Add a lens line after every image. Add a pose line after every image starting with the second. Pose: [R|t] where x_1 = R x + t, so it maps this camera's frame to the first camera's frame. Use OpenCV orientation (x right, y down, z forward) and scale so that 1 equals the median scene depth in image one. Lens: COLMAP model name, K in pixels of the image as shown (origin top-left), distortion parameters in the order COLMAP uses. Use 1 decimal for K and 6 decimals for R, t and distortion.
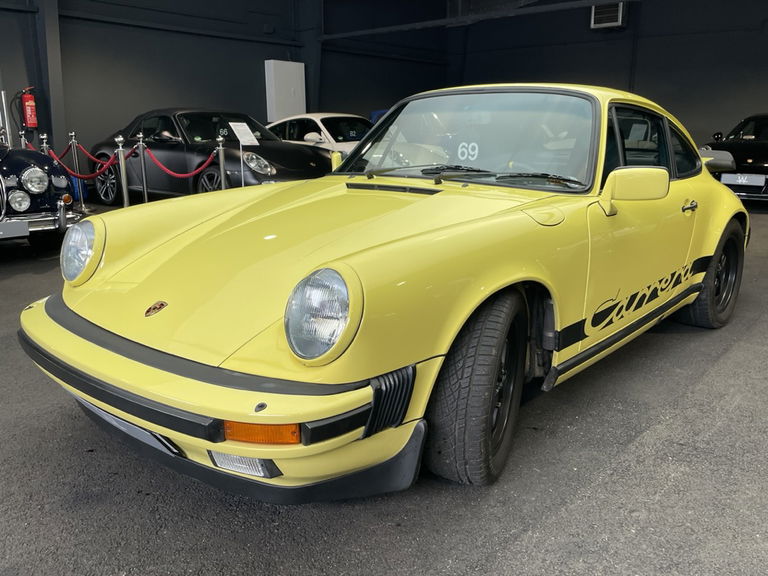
lens RADIAL K [[688.5, 0, 419.4], [0, 688.5, 289.1], [0, 0, 1]] dist [0.143226, -0.471790]
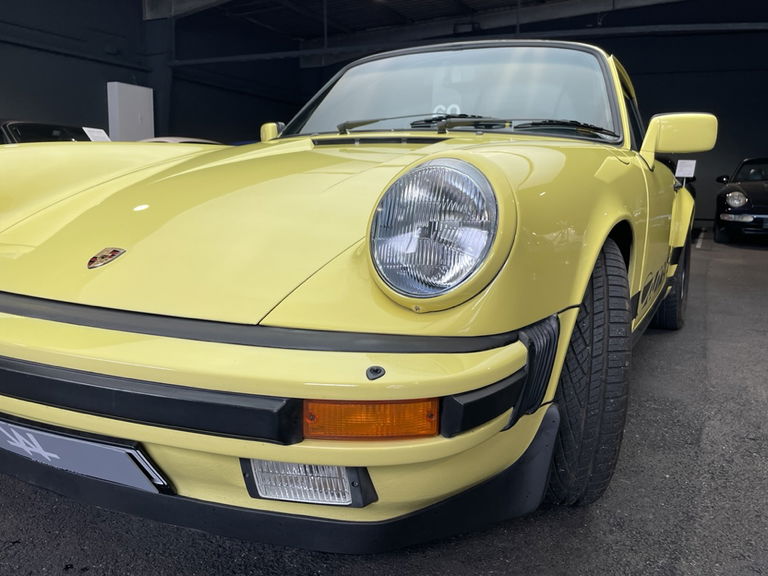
lens RADIAL K [[655.4, 0, 384.0], [0, 655.4, 288.0], [0, 0, 1]] dist [0.077146, -0.116260]
pose [[0.971728, -0.011312, 0.235834, -0.304959], [0.034984, 0.994724, -0.096435, 0.133906], [-0.233499, 0.101959, 0.966997, 0.409701]]
